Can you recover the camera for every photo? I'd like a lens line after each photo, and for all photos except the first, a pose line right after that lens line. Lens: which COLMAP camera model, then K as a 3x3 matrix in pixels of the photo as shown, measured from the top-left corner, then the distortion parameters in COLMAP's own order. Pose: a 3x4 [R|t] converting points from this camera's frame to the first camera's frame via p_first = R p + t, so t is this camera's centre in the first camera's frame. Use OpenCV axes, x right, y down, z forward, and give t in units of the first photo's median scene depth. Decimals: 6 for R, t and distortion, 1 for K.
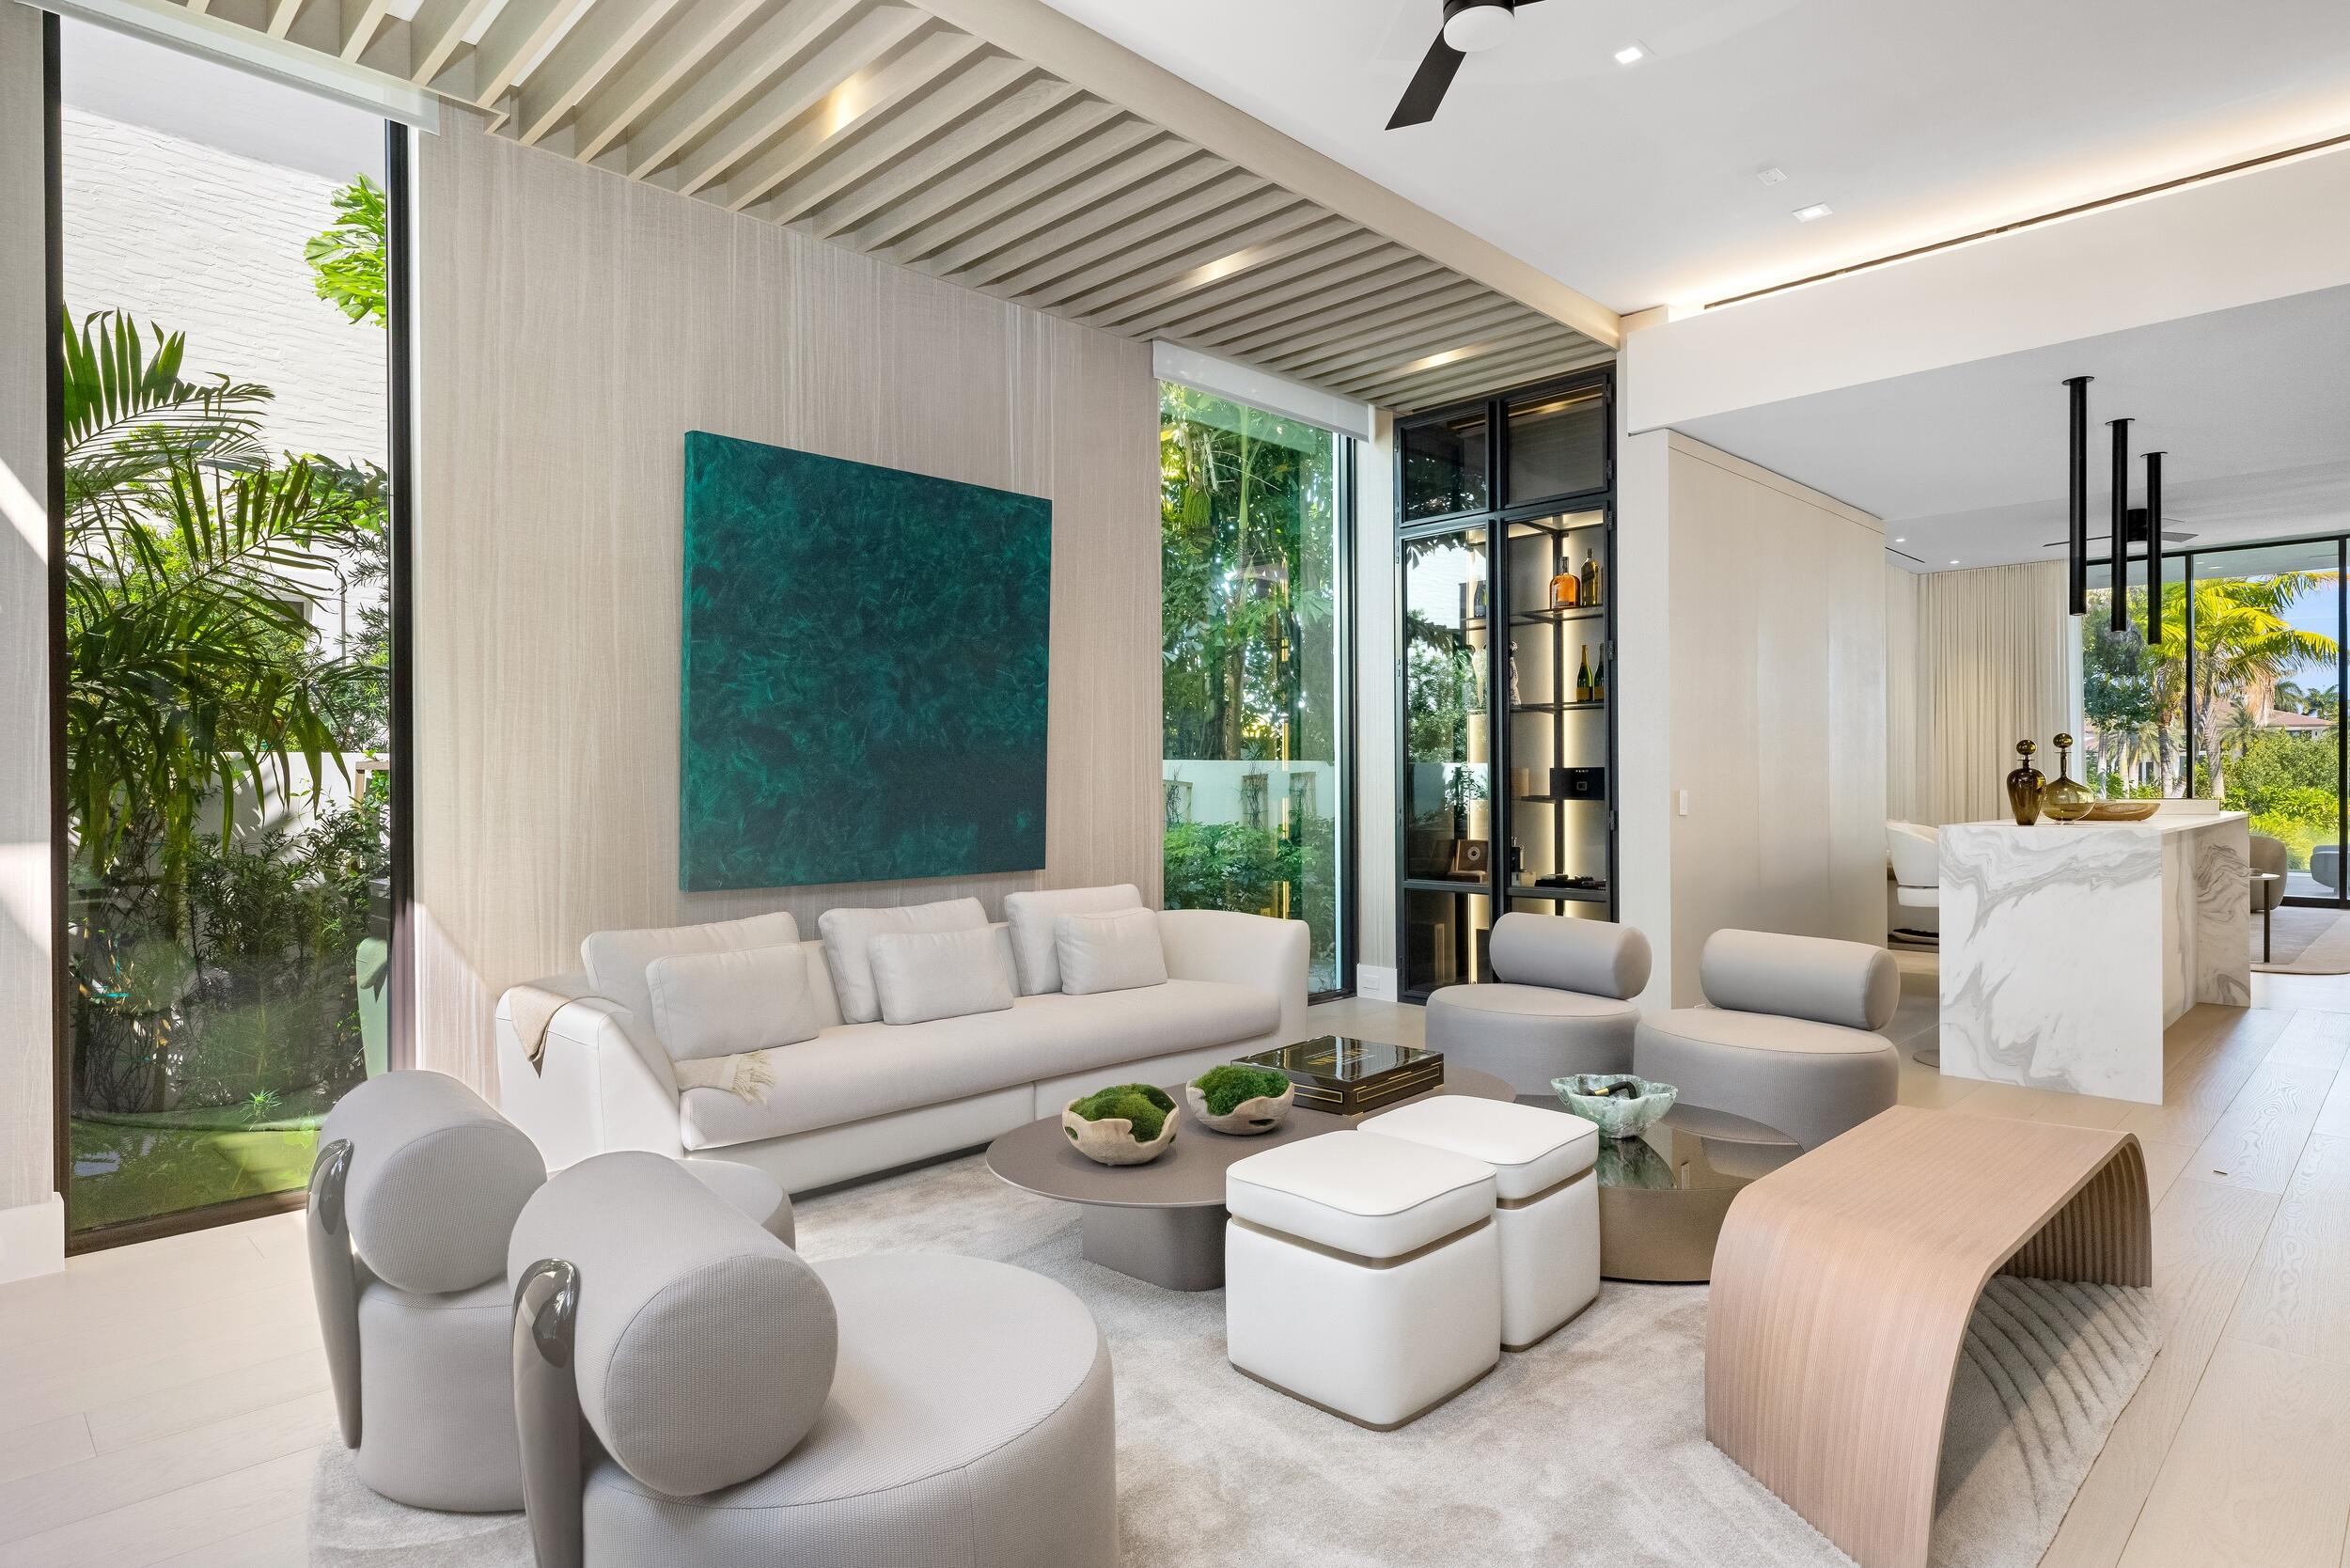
lens RADIAL K [[1269.8, 0, 1188.4], [0, 1269.8, 774.1], [0, 0, 1]] dist [-0.002698, 0.000802]
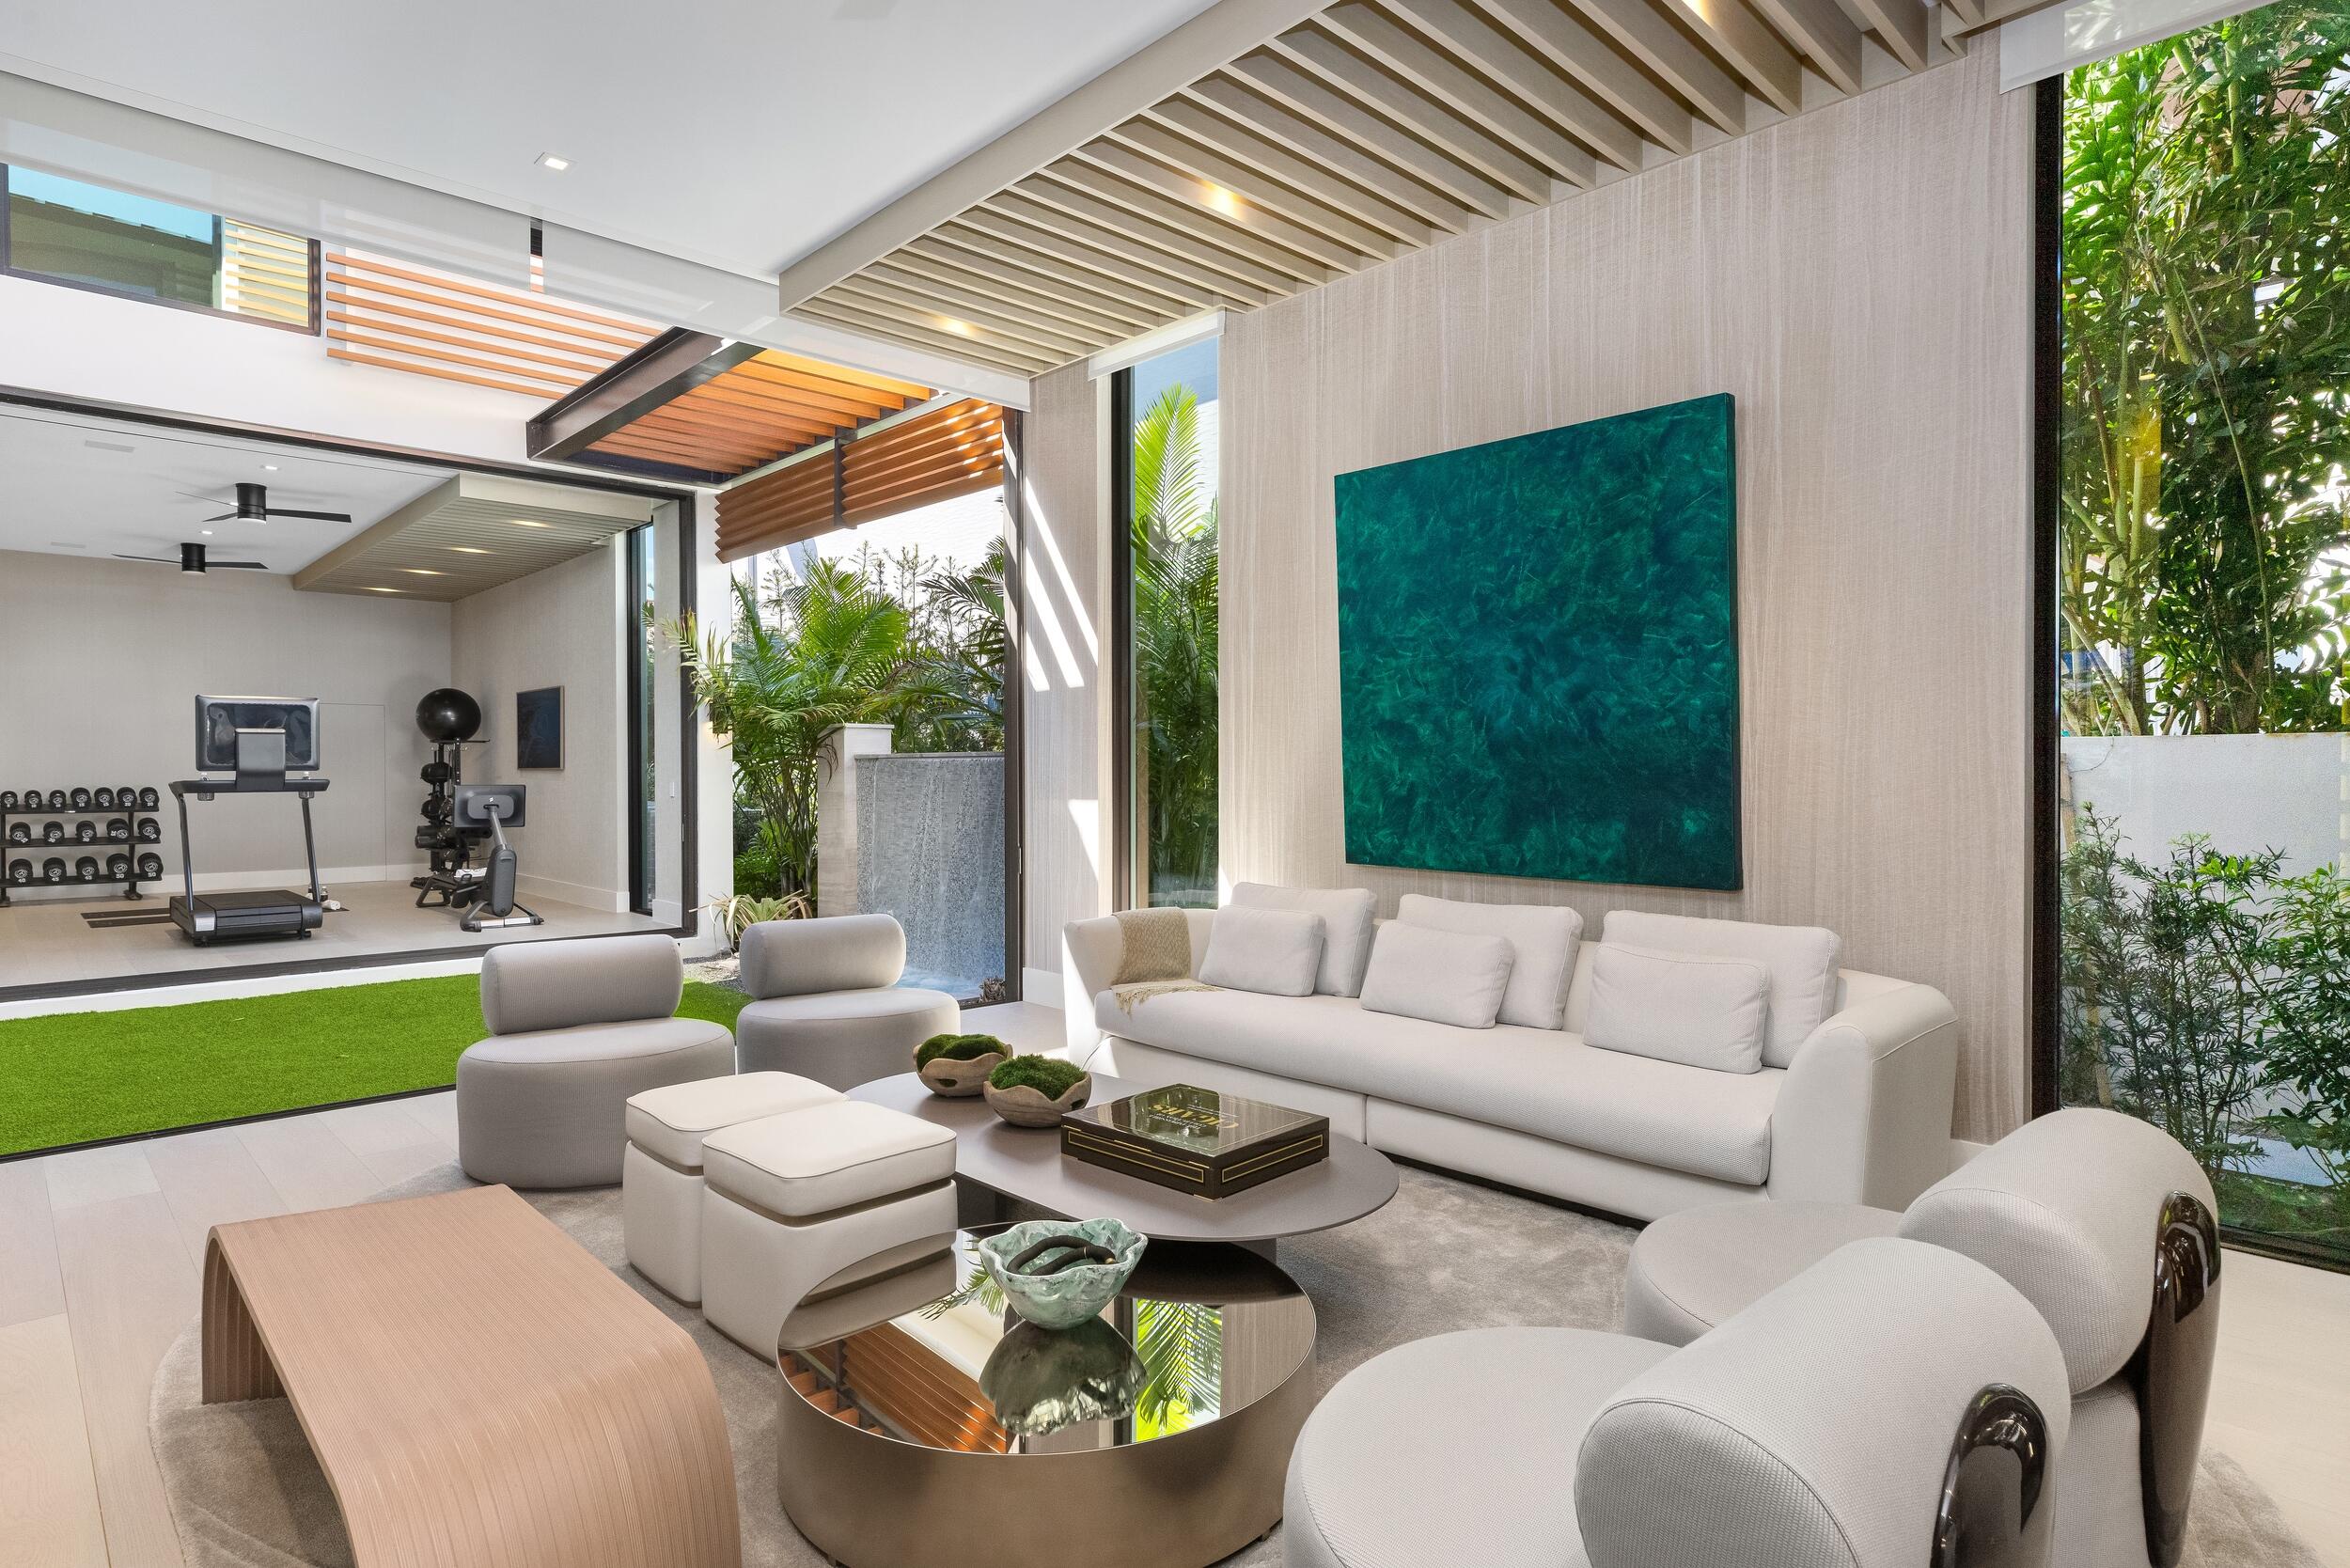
lens RADIAL K [[1269.8, 0, 1179.7], [0, 1269.8, 785.6], [0, 0, 1]] dist [-0.002698, 0.000802]
pose [[-0.015392, 0.018669, -0.999707, 0.713448], [0.007241, 0.999802, 0.018559, -0.003129], [0.999855, -0.006954, -0.015525, 0.770567]]
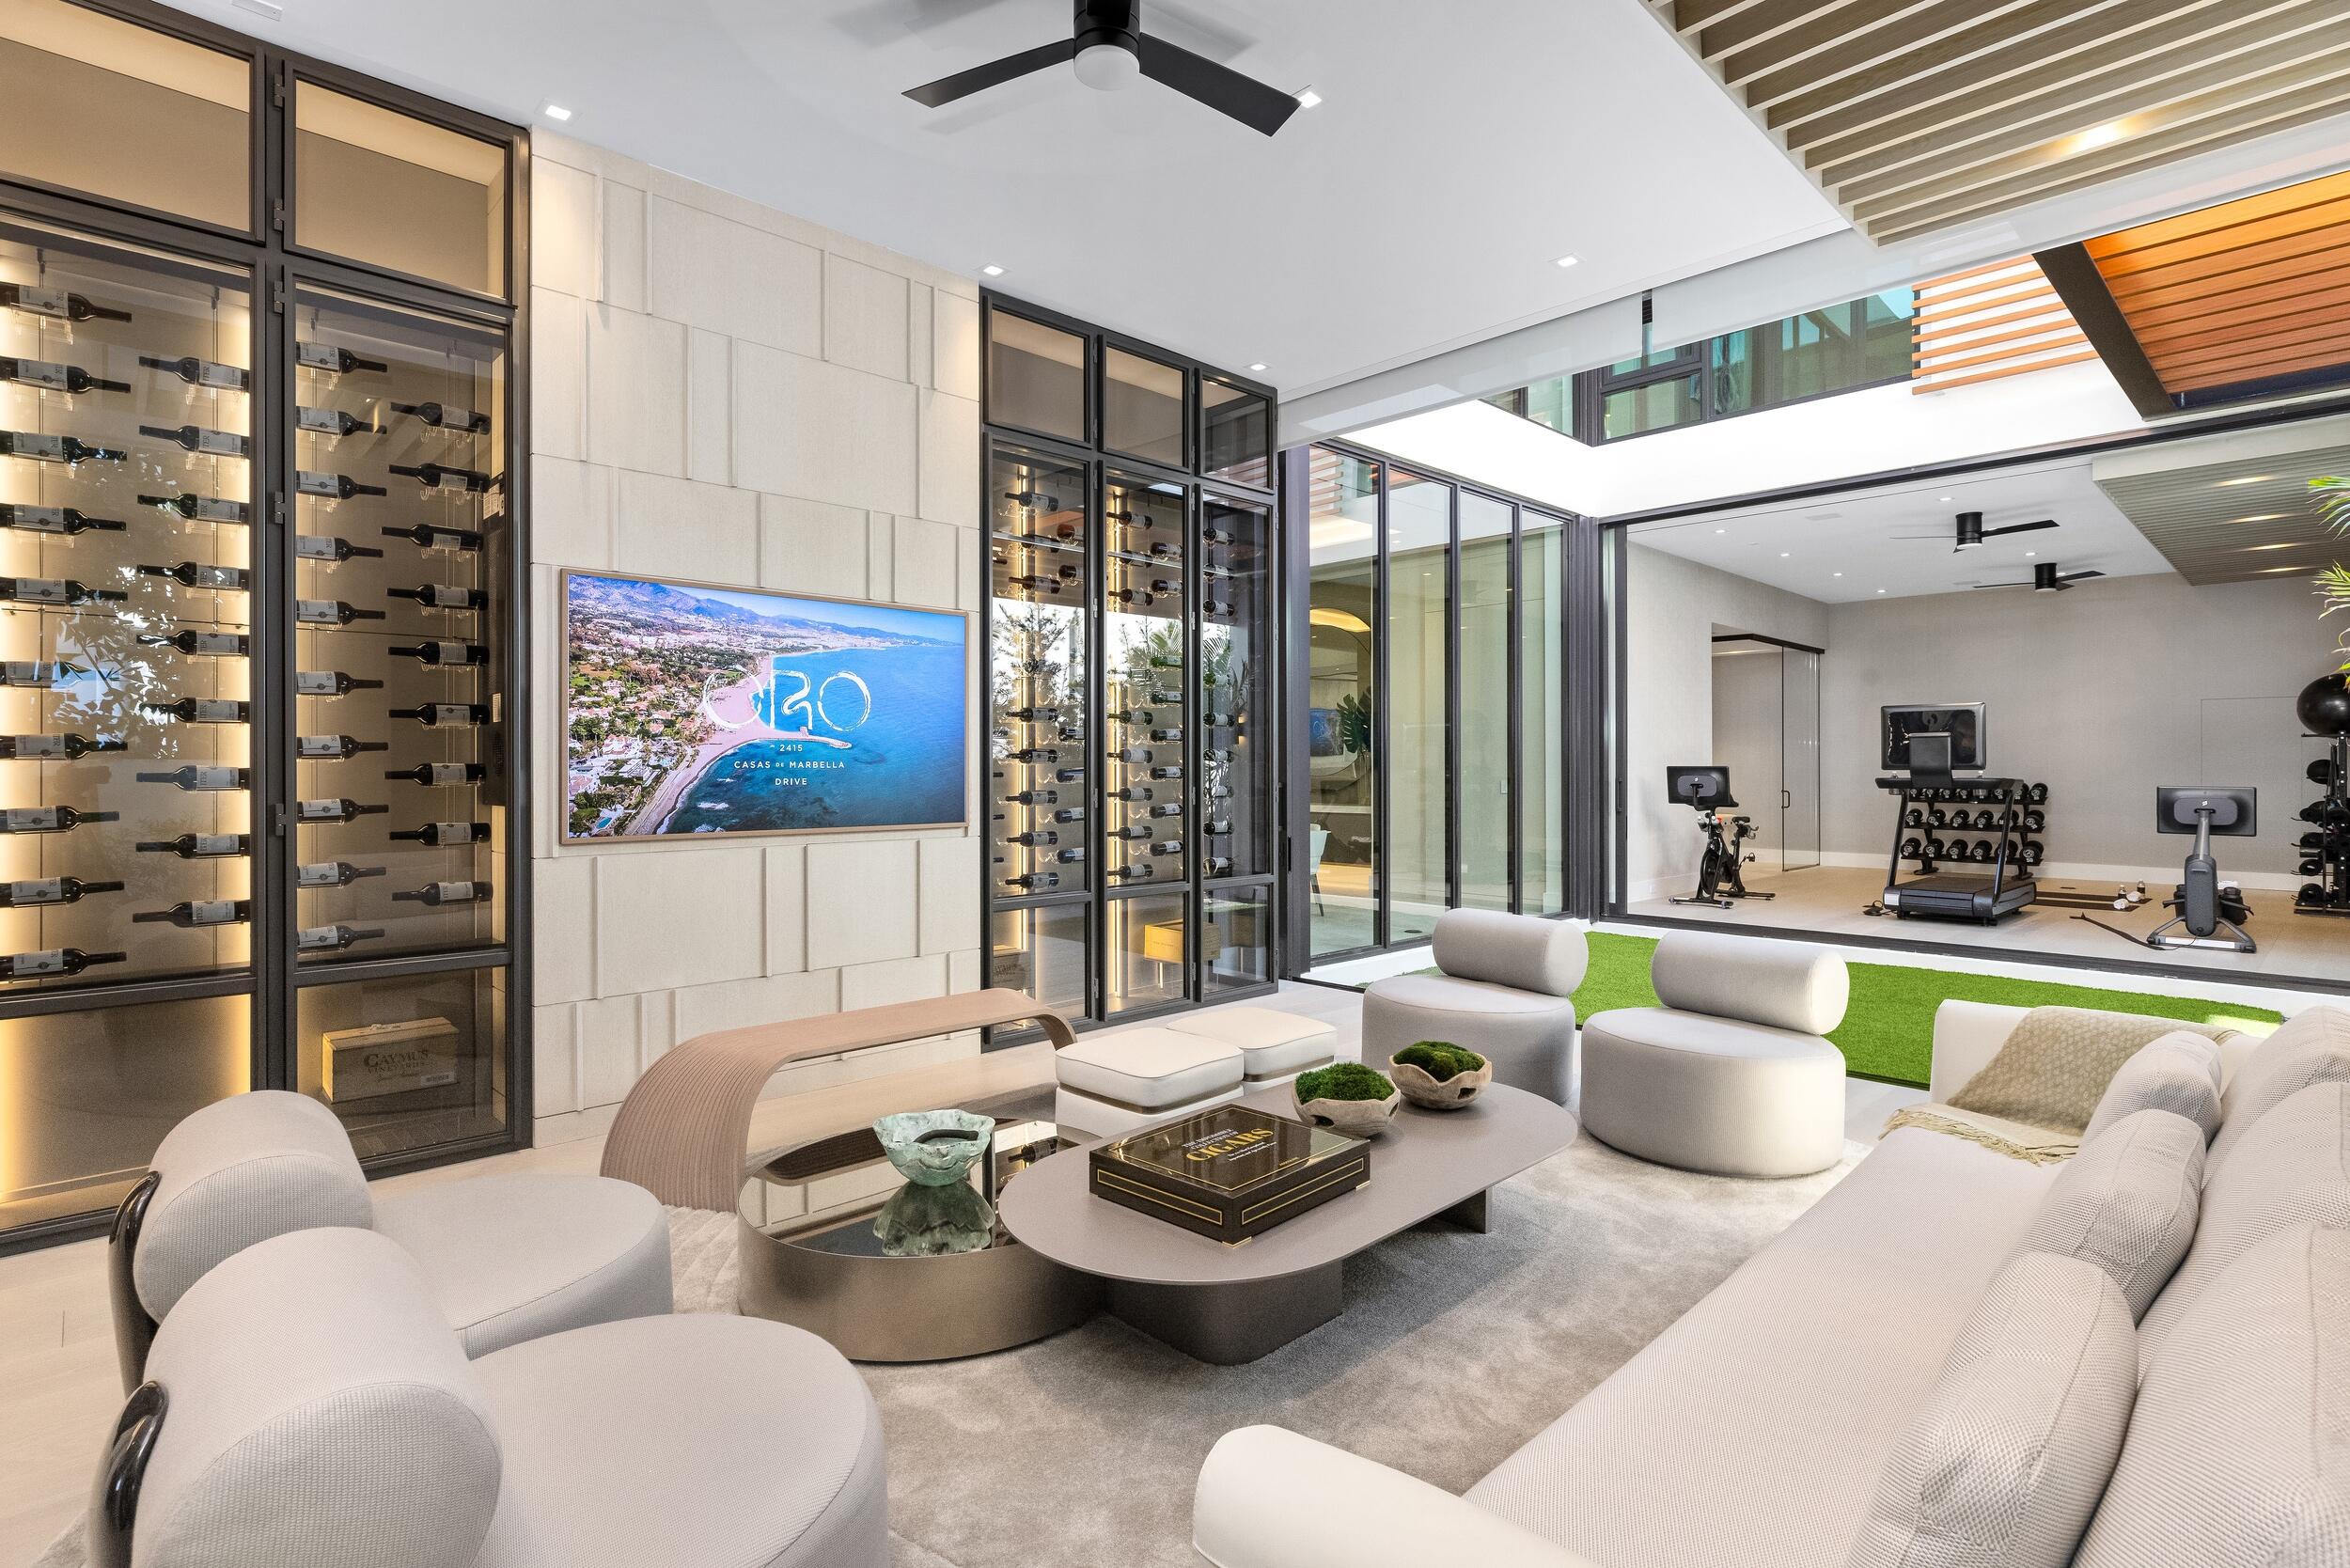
lens RADIAL K [[1138.6, 0, 1173.7], [0, 1138.6, 774.9], [0, 0, 1]] dist [0.001996, -0.001517]
pose [[-0.999914, 0.006221, 0.011561, 0.129462], [0.006233, 0.999980, 0.001024, -0.001145], [-0.011554, 0.001096, -0.999933, 1.288228]]
